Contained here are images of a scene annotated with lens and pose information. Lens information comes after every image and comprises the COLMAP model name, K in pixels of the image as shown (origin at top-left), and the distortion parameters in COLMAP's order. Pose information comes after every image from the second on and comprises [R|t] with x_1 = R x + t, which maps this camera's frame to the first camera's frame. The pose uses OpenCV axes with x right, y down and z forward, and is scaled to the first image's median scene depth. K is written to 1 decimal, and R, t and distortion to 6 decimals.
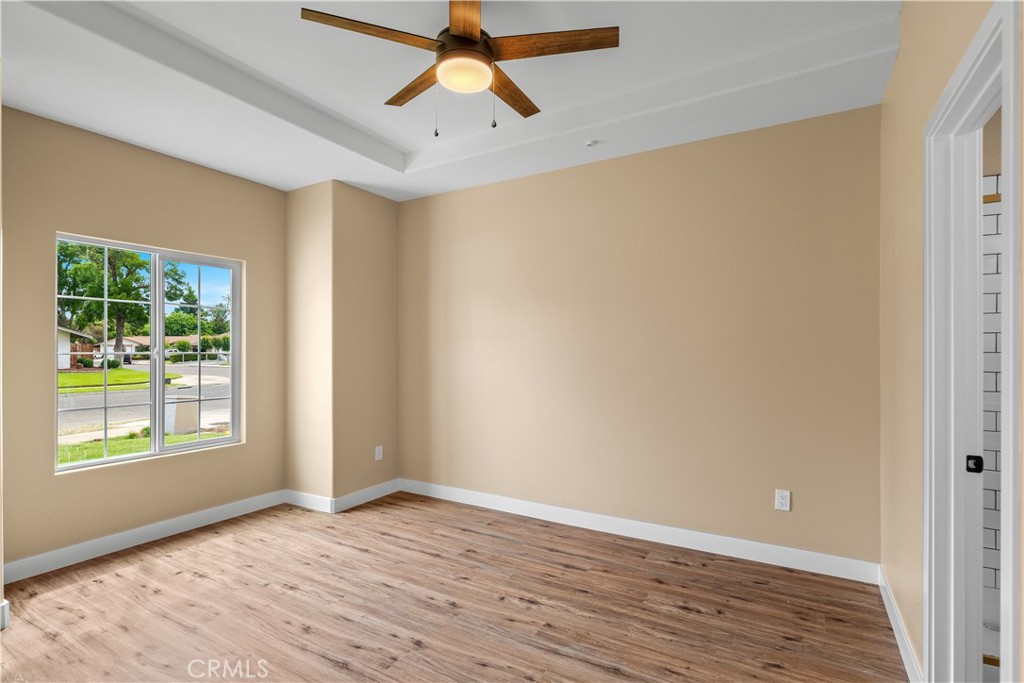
lens RADIAL K [[490.0, 0, 509.7], [0, 490.0, 346.2], [0, 0, 1]] dist [-0.001584, 0.000936]
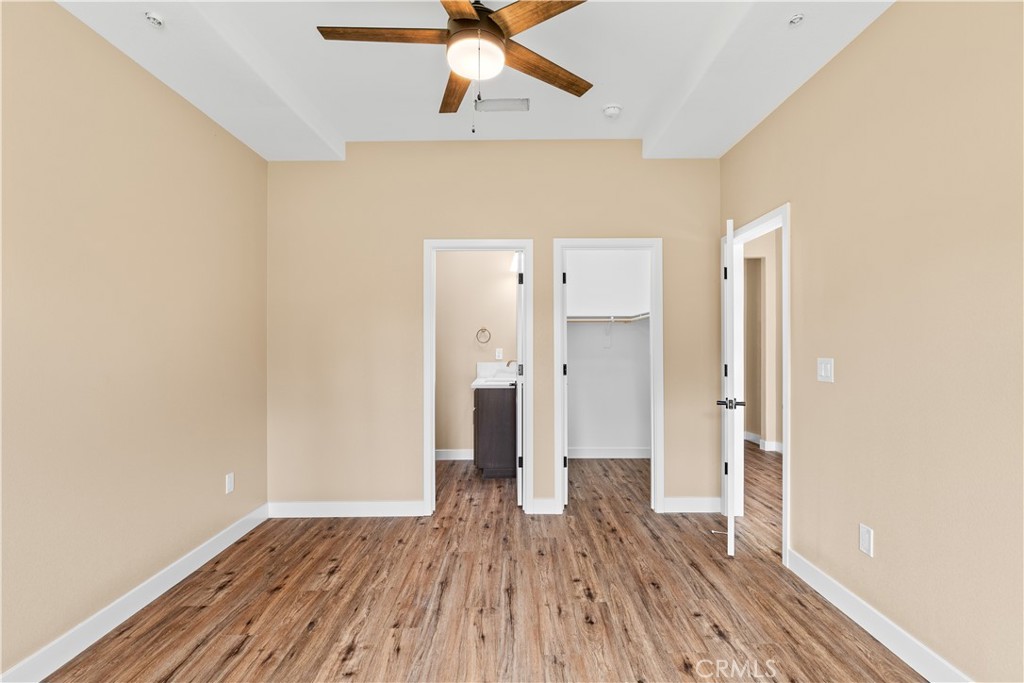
lens RADIAL K [[477.9, 0, 509.7], [0, 477.9, 344.6], [0, 0, 1]] dist [0.000369, -0.000536]
pose [[-0.506129, 0.004225, 0.862447, -0.769698], [-0.002317, 0.999978, -0.006258, 0.014650], [-0.862455, -0.005166, -0.506108, 1.156545]]
